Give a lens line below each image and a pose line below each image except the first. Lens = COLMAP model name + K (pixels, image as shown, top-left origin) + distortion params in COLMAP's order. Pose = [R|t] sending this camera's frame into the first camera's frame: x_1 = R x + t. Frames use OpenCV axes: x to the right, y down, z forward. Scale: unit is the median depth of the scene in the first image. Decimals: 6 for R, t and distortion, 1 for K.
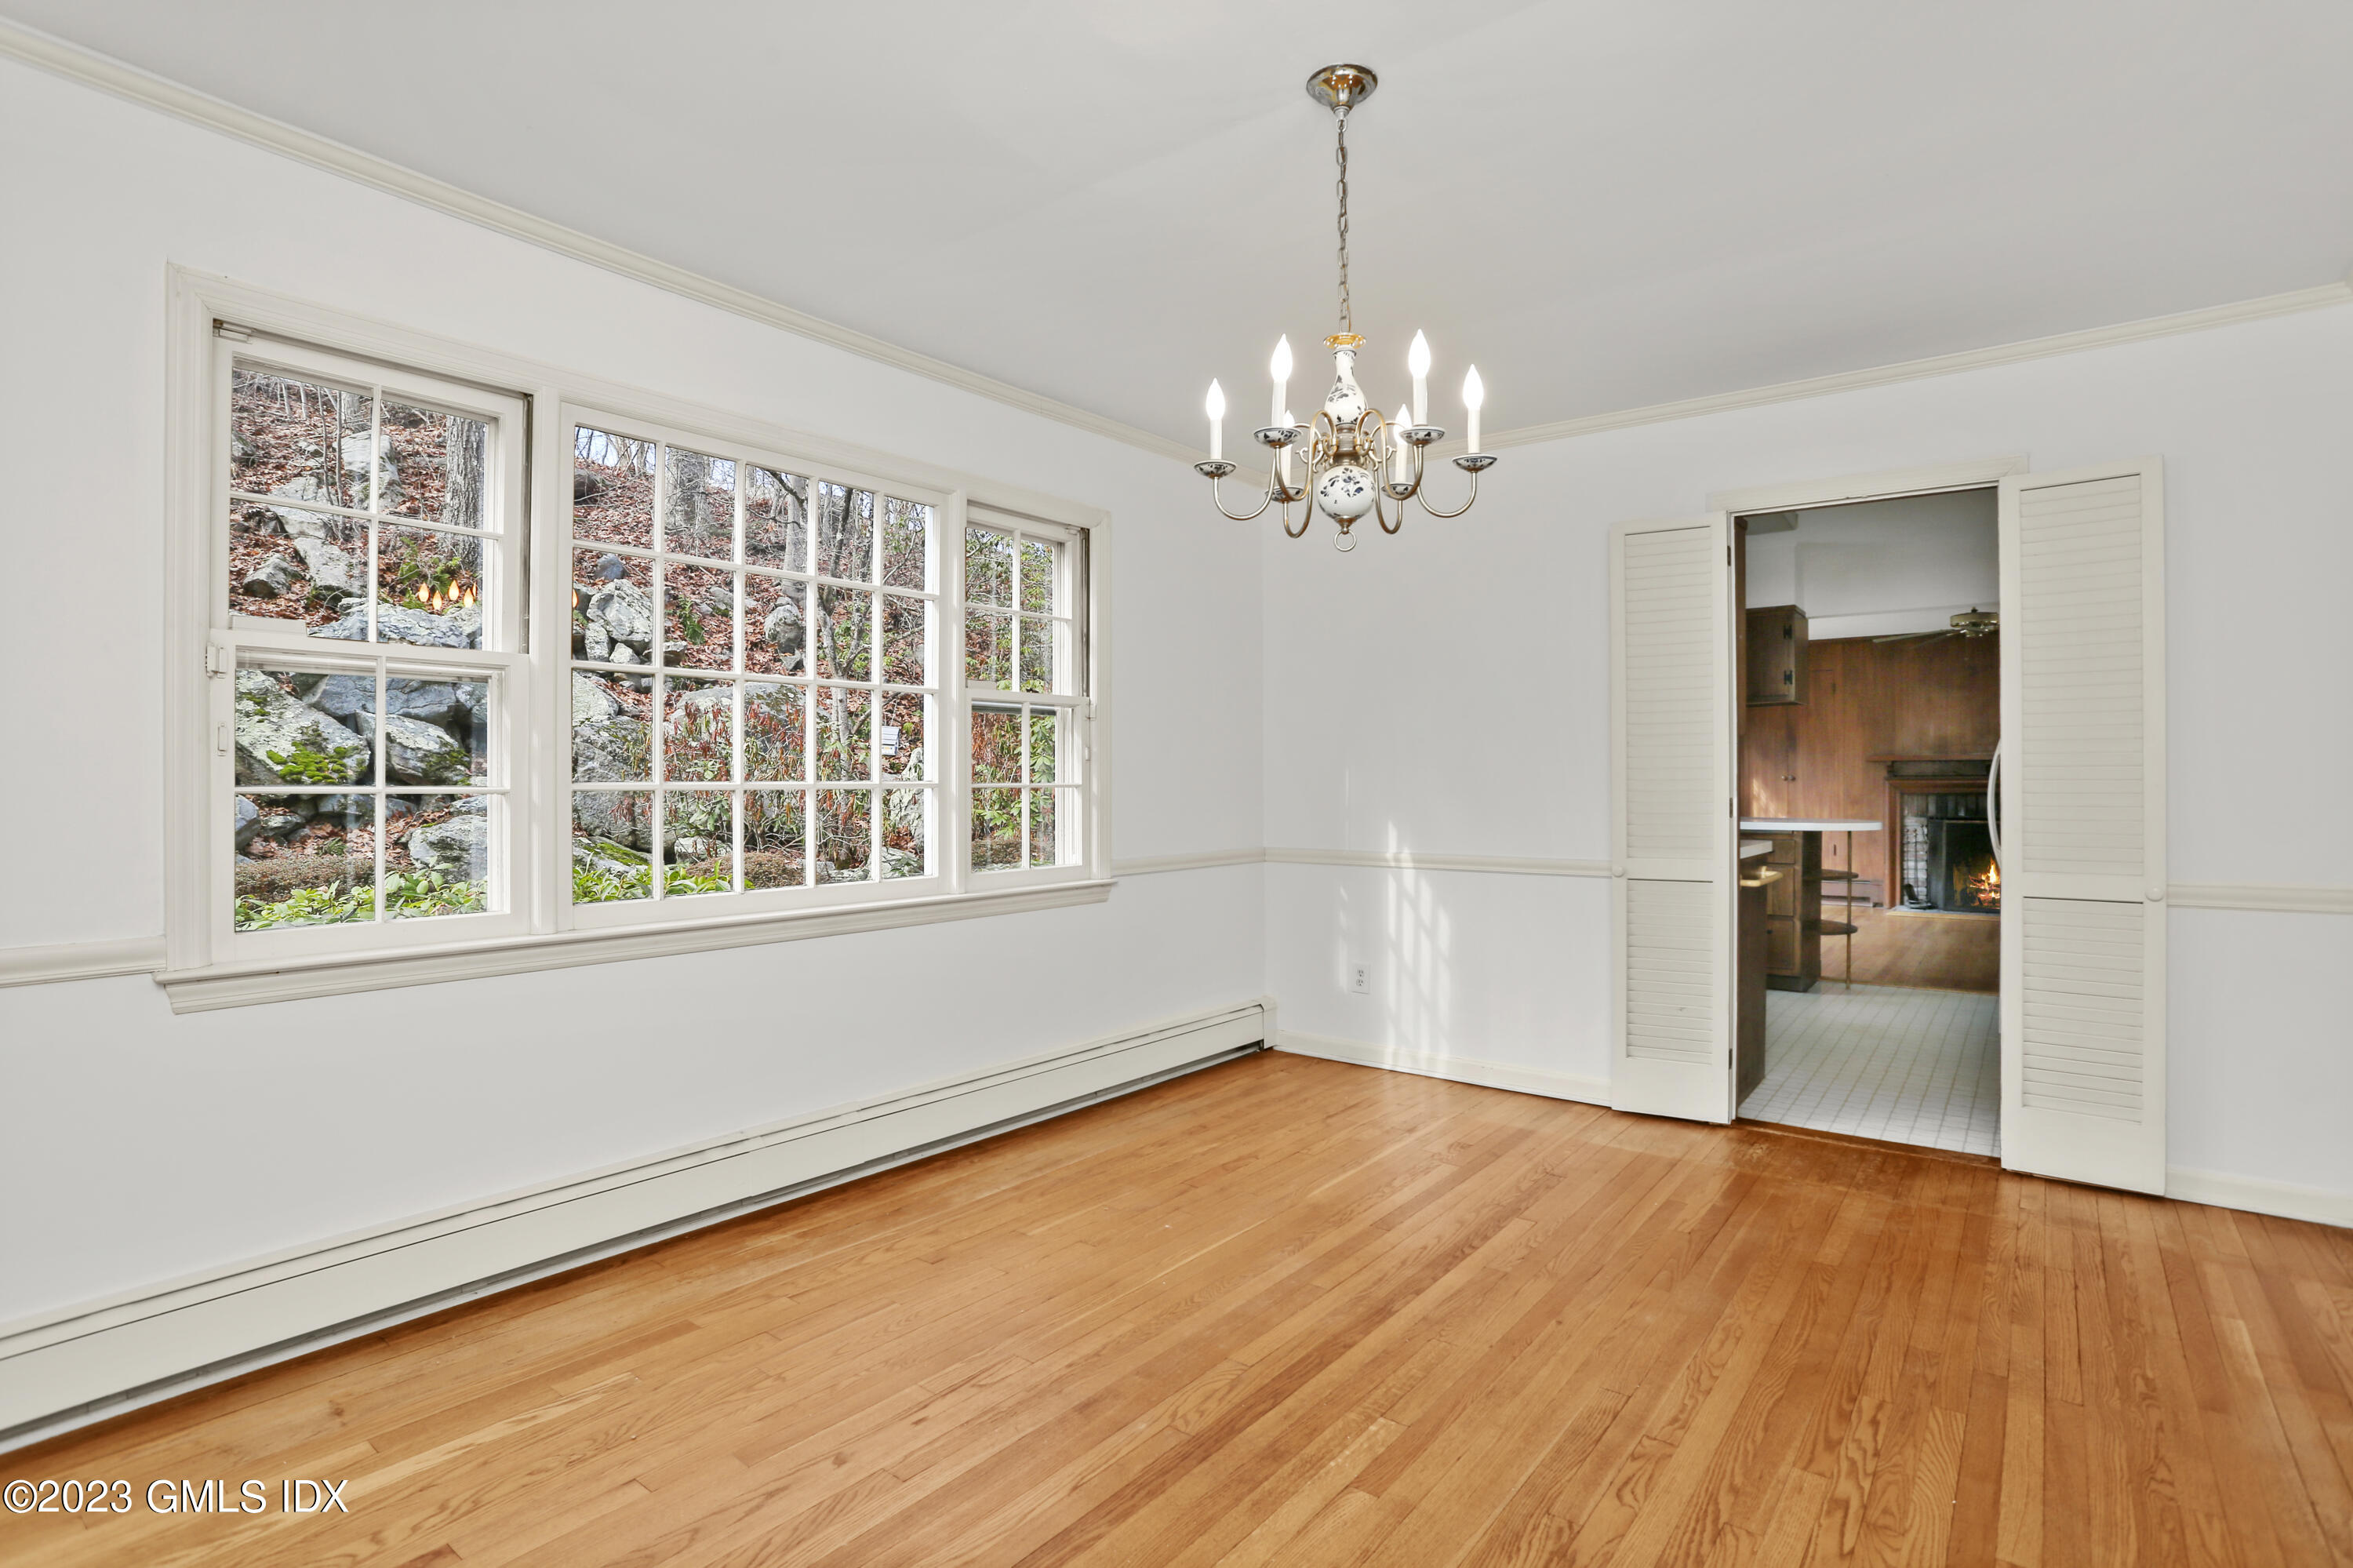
lens RADIAL K [[1159.2, 0, 1192.0], [0, 1159.2, 781.7], [0, 0, 1]] dist [-0.034741, 0.001278]
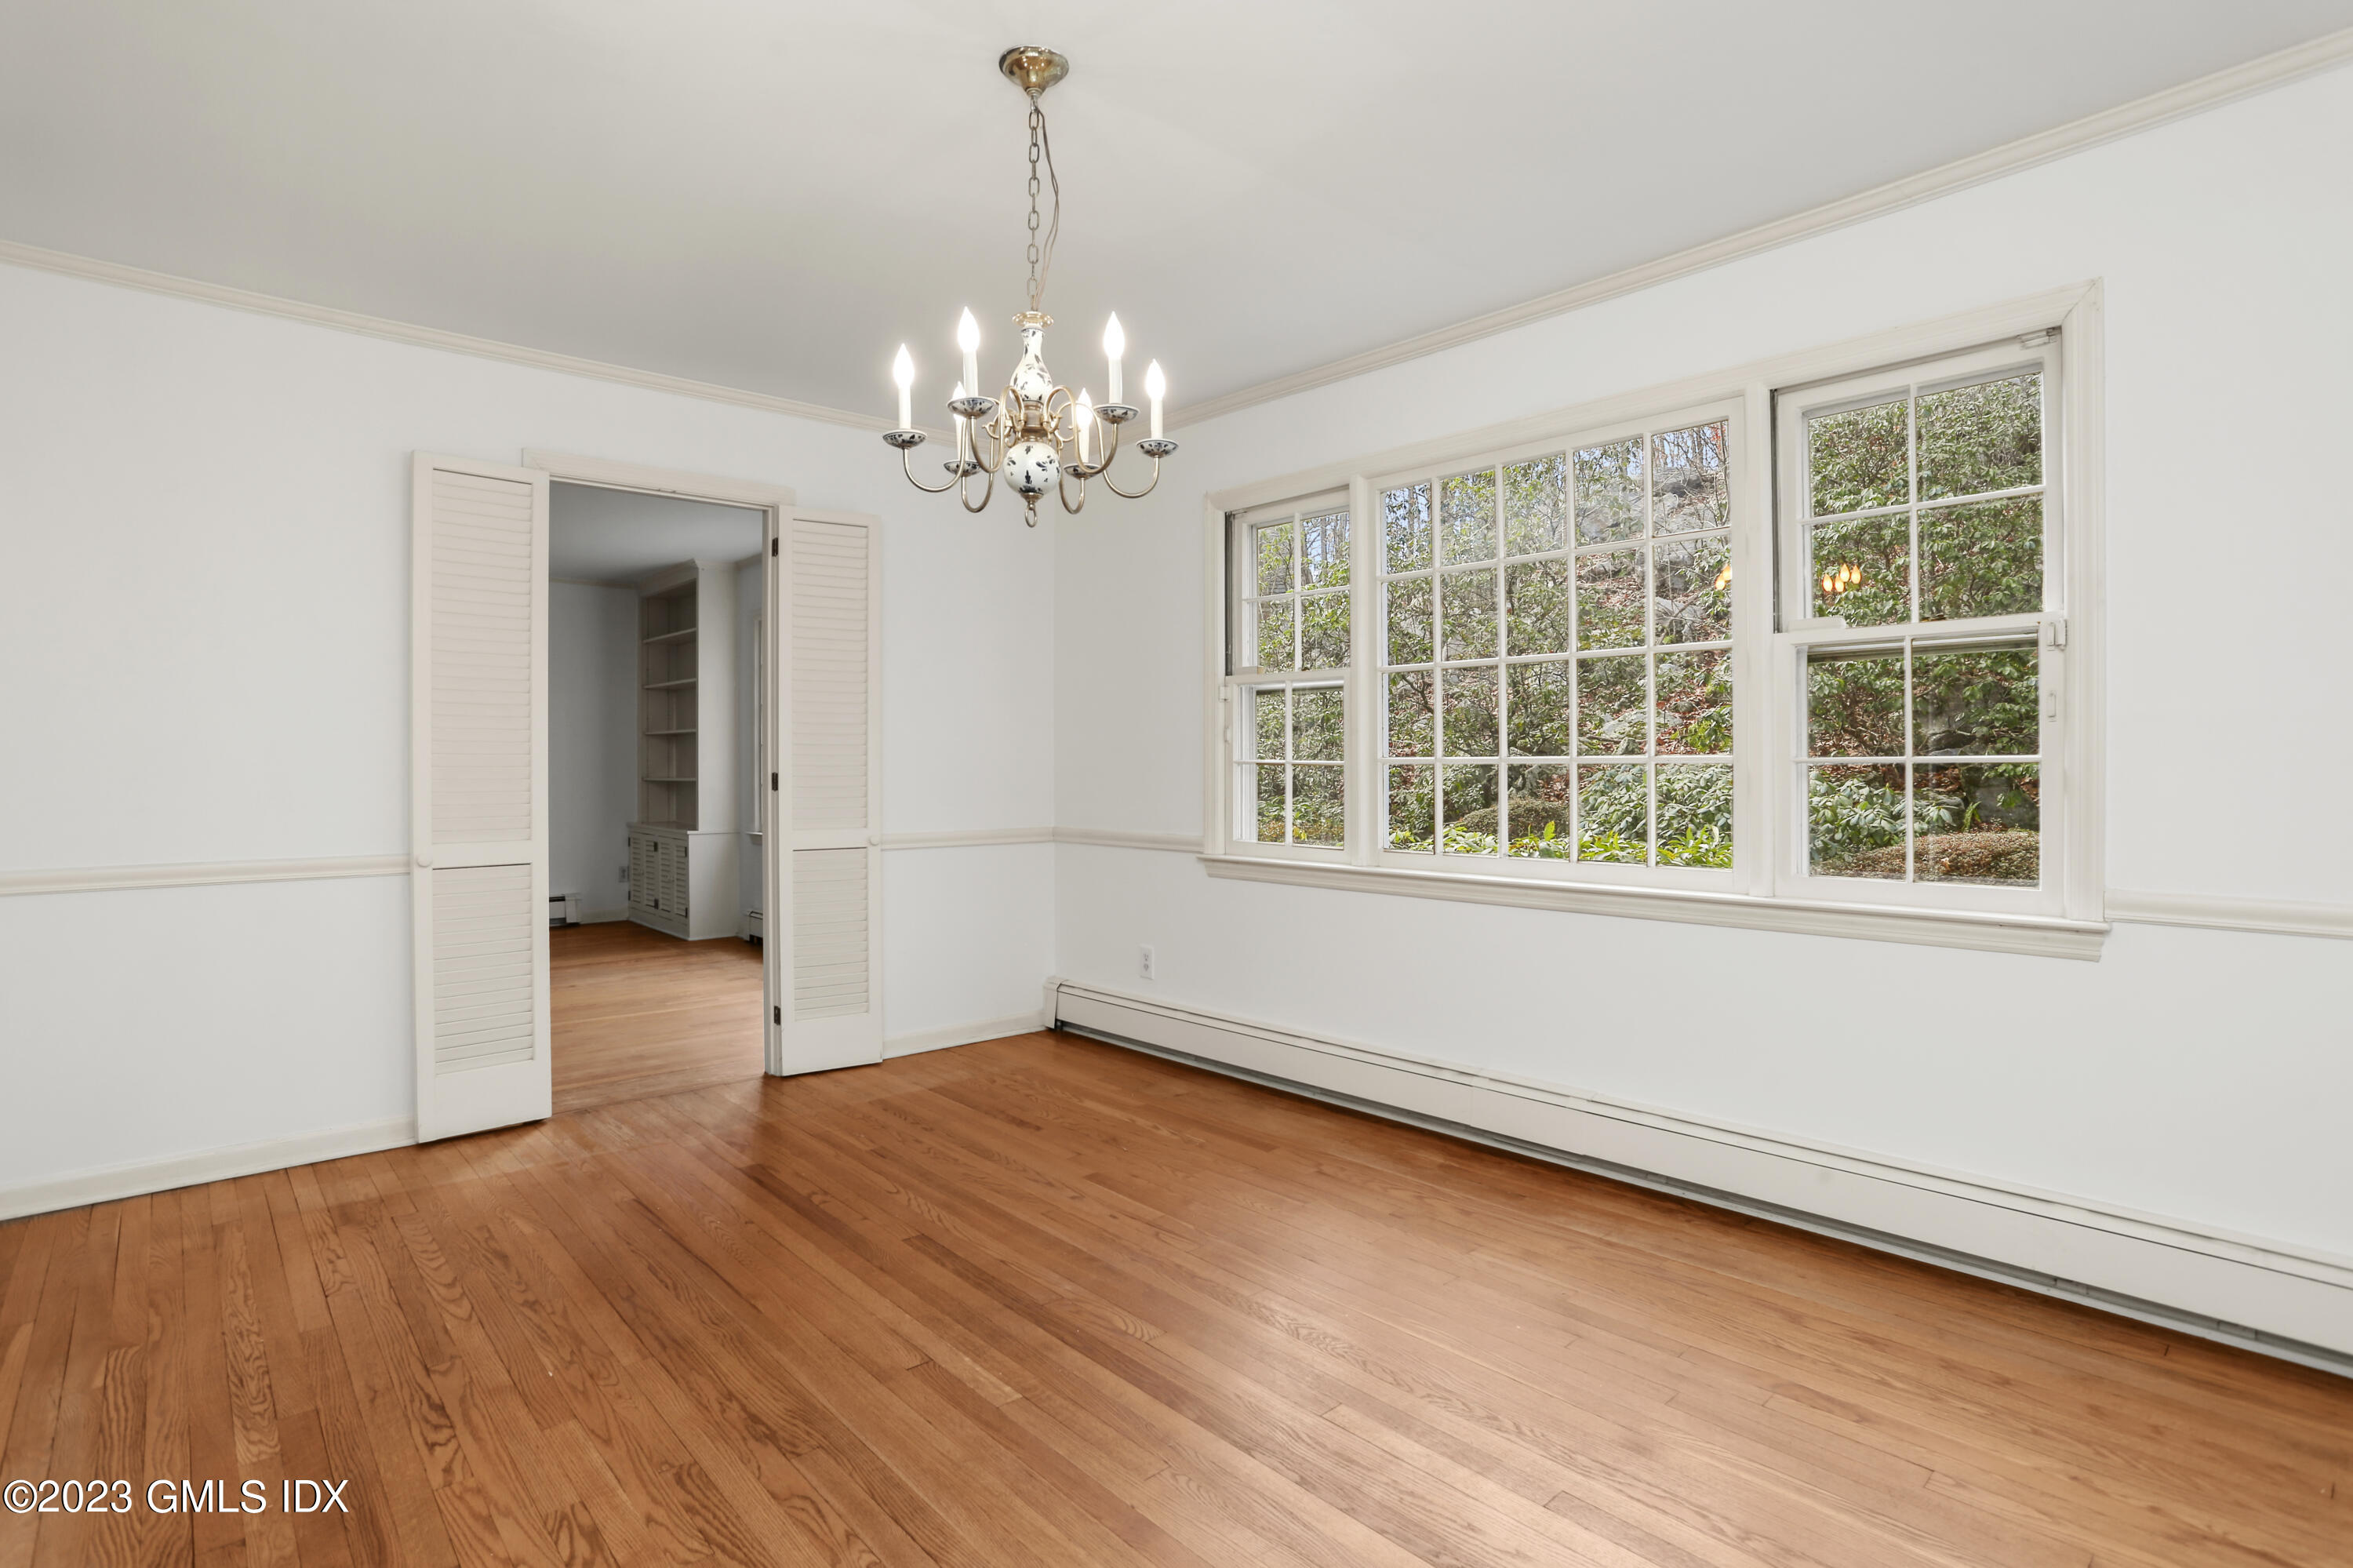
lens RADIAL K [[1184.4, 0, 1173.4], [0, 1184.4, 767.6], [0, 0, 1]] dist [-0.073255, 0.037454]
pose [[-0.203107, 0.000091, -0.979156, 0.987388], [0.009593, 0.999952, -0.001897, 0.012644], [0.979109, -0.009779, -0.203099, 1.177069]]
